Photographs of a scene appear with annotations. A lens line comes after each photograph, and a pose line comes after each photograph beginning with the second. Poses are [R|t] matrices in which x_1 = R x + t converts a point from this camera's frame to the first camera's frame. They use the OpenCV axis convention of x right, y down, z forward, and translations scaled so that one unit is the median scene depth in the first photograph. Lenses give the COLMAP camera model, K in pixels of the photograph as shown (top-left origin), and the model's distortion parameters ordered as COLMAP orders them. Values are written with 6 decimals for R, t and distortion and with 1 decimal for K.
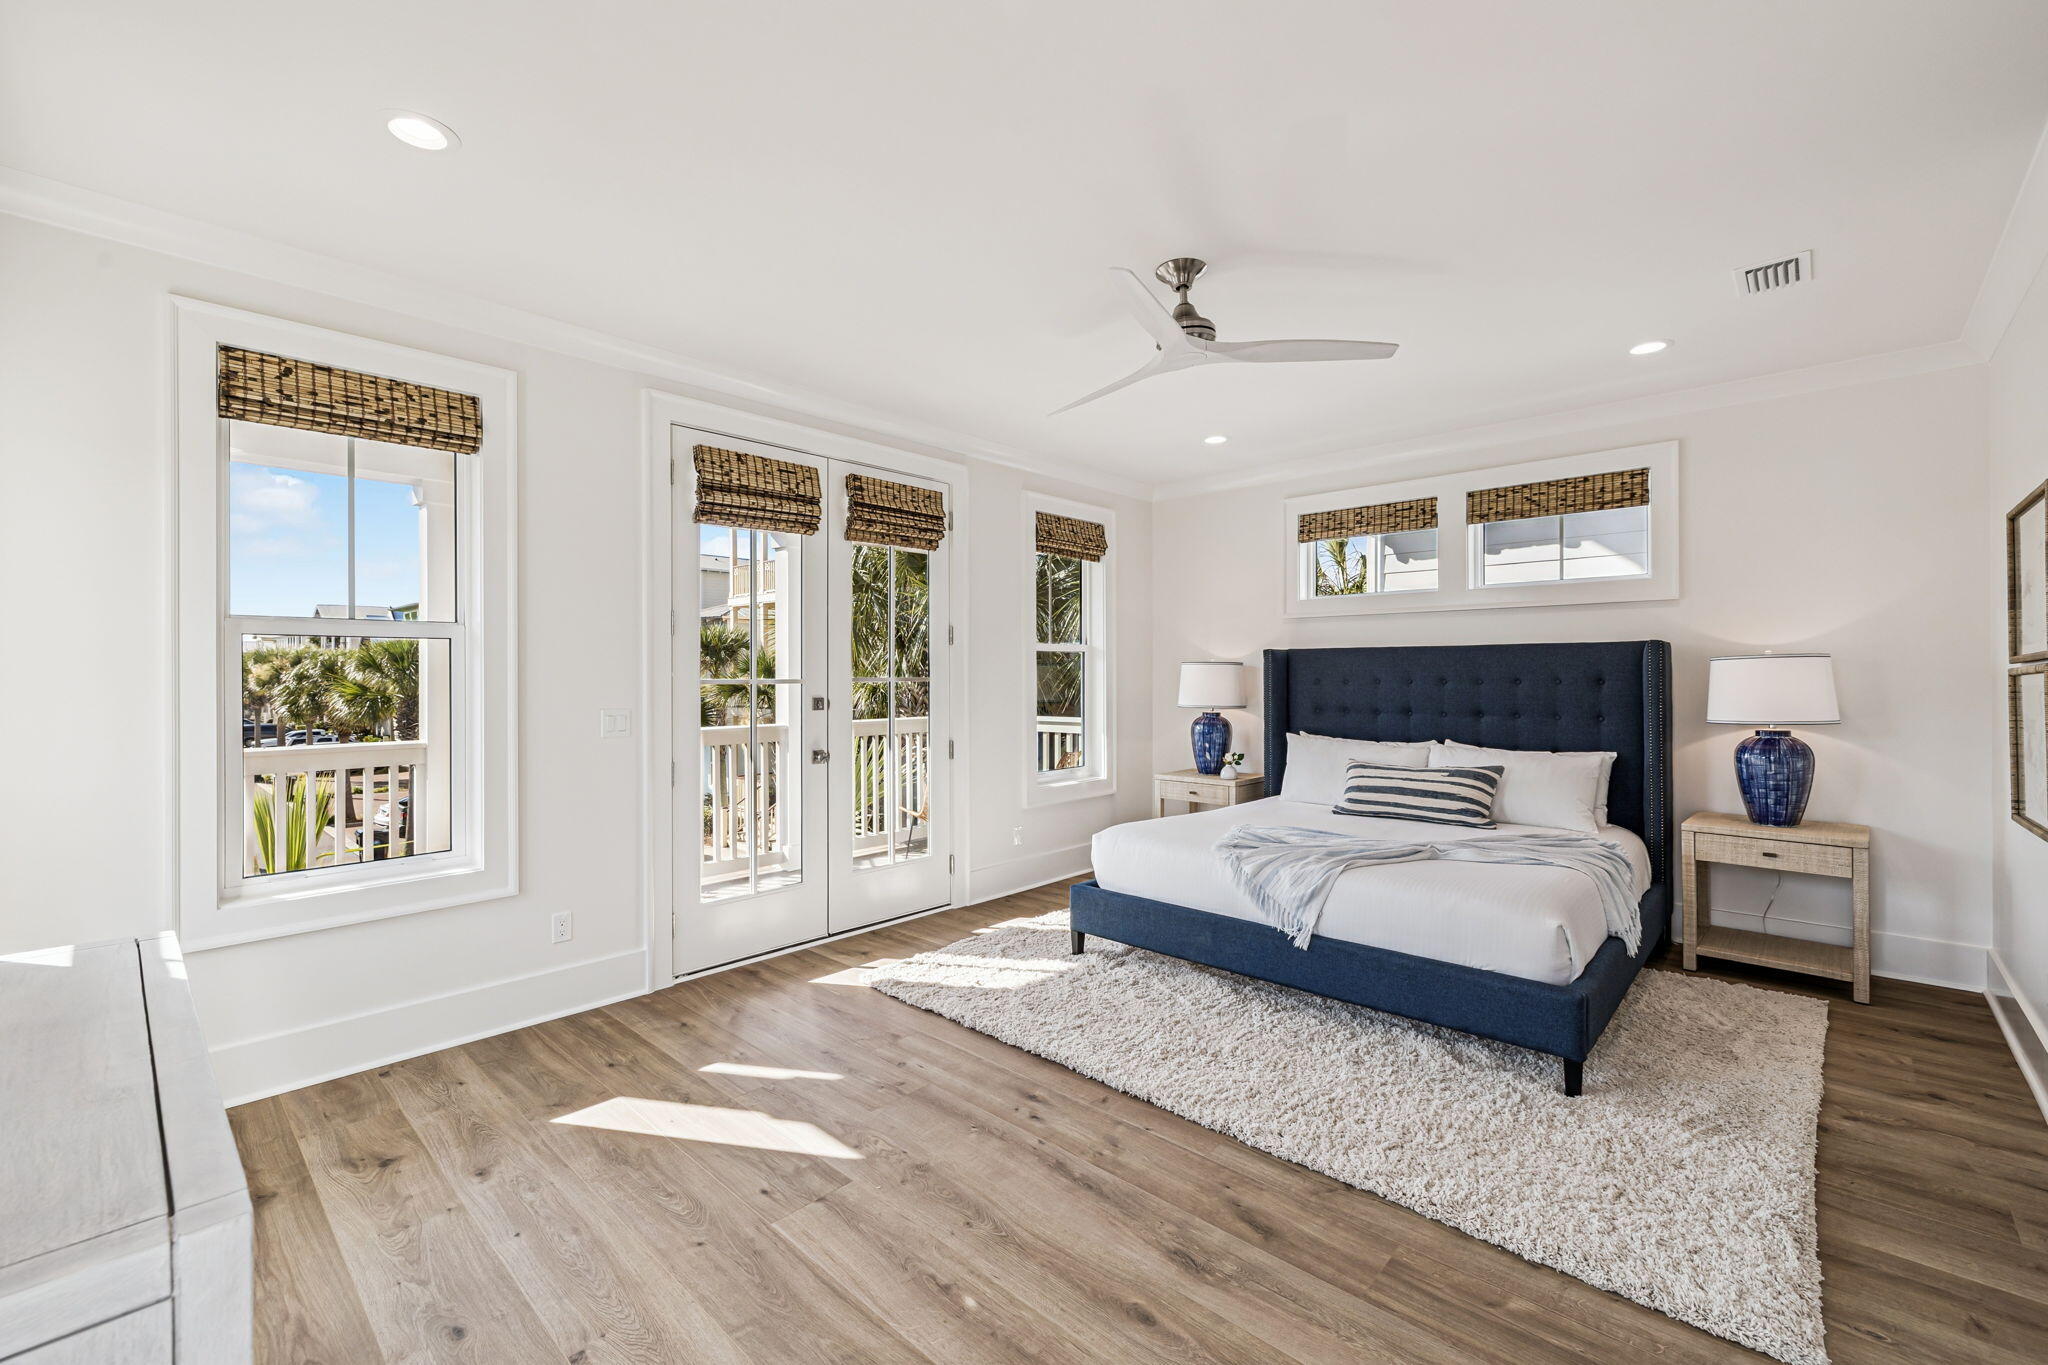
lens RADIAL K [[863.7, 0, 1029.7], [0, 863.7, 678.1], [0, 0, 1]] dist [0.002795, -0.000228]
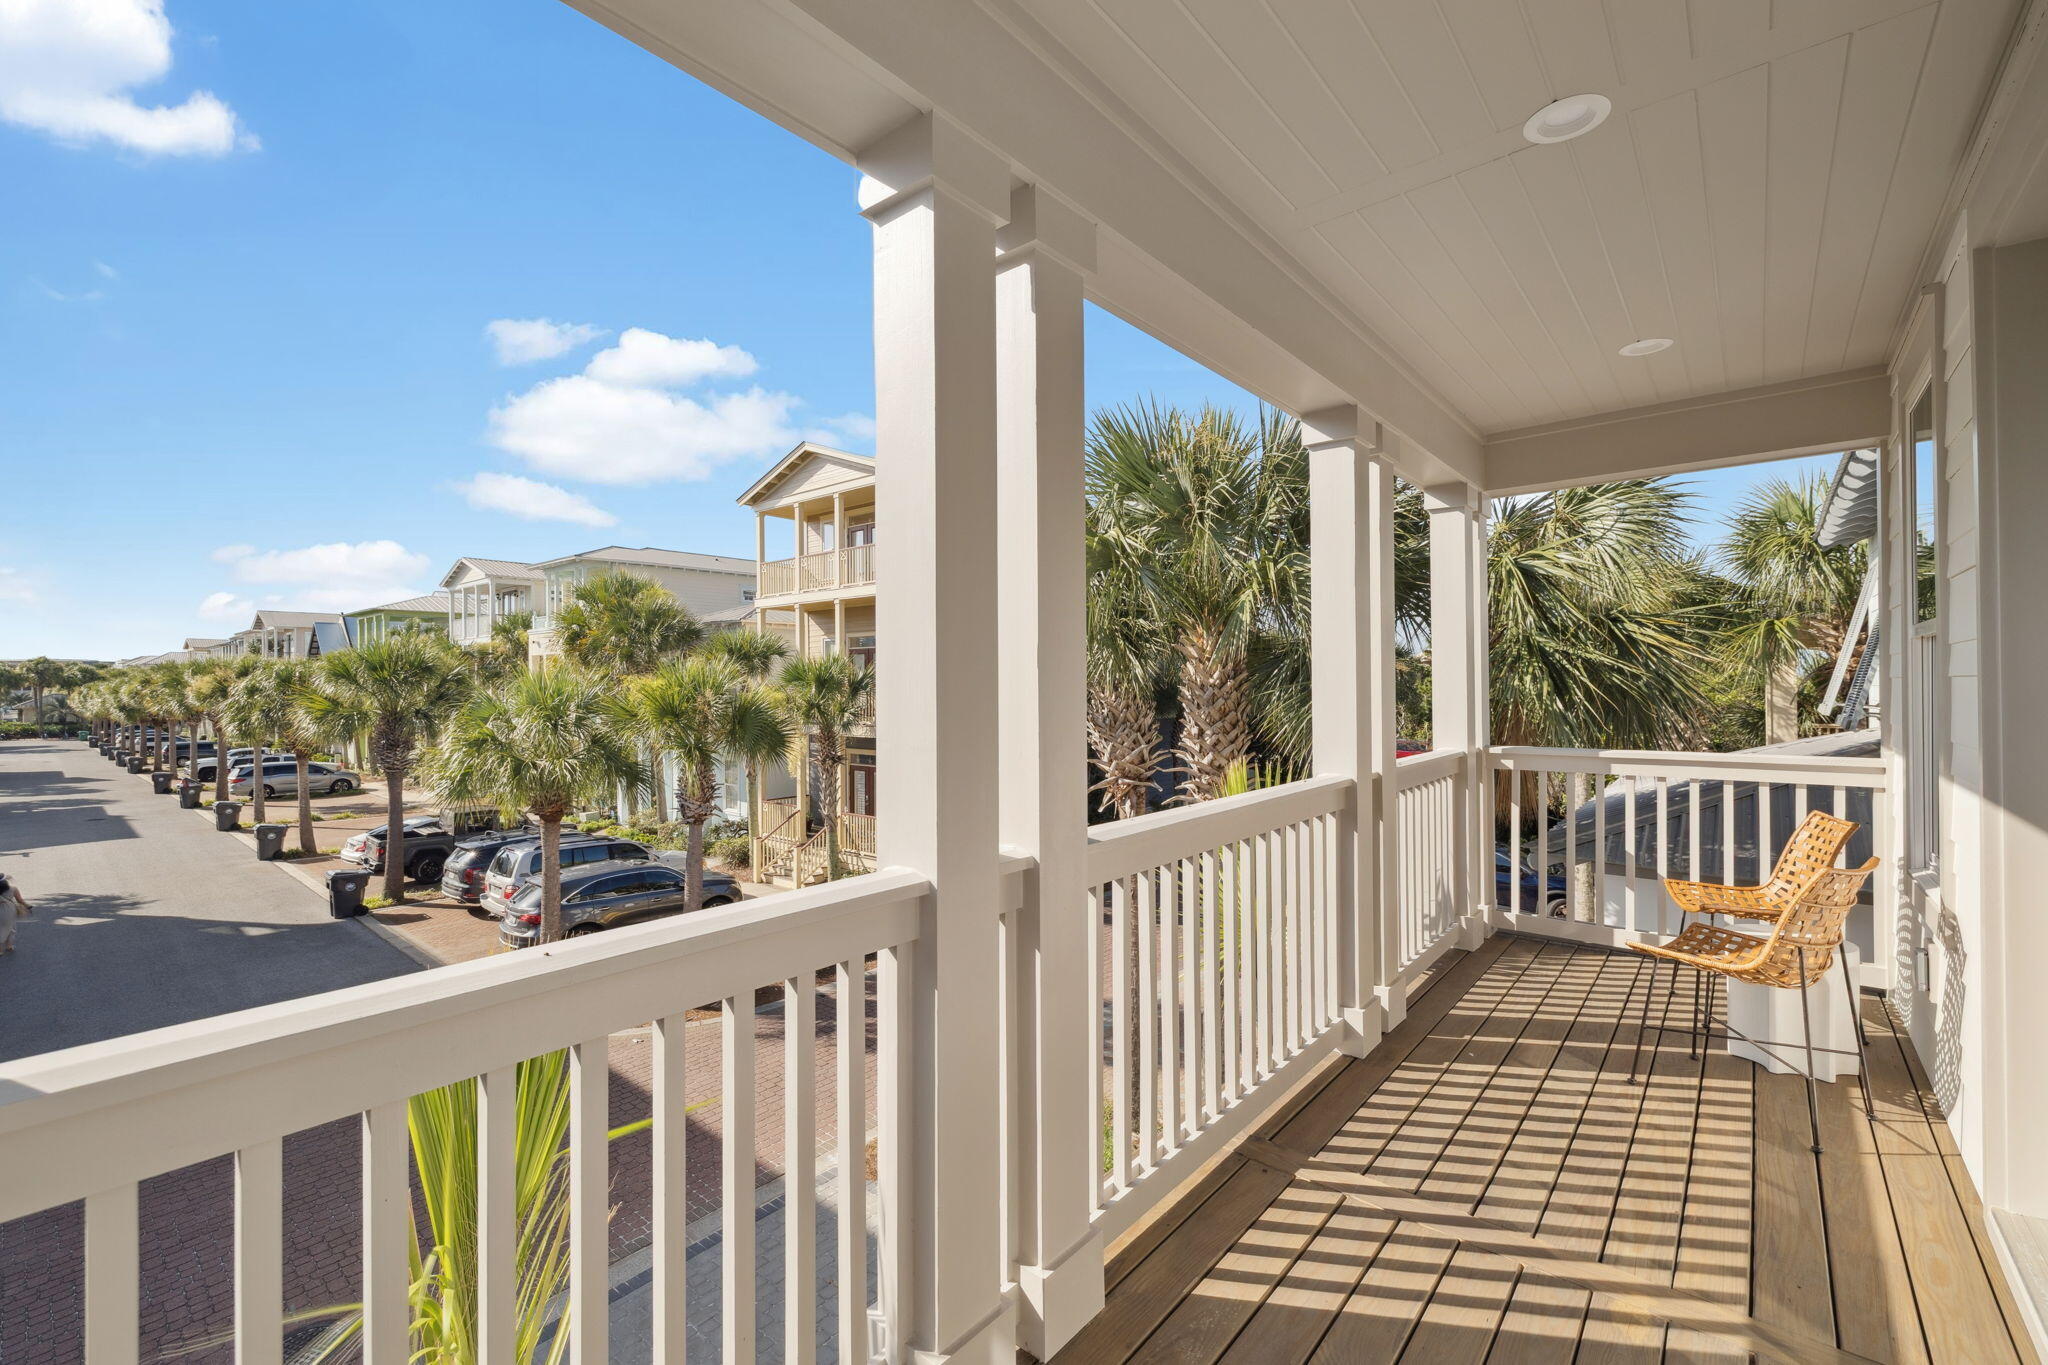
lens RADIAL K [[863.7, 0, 1033.5], [0, 863.7, 675.4], [0, 0, 1]] dist [0.002795, -0.000228]
pose [[0.998981, -0.003892, 0.044957, -0.102049], [0.004516, 0.999895, -0.013795, -0.000239], [-0.044899, 0.013984, 0.998894, 0.101780]]
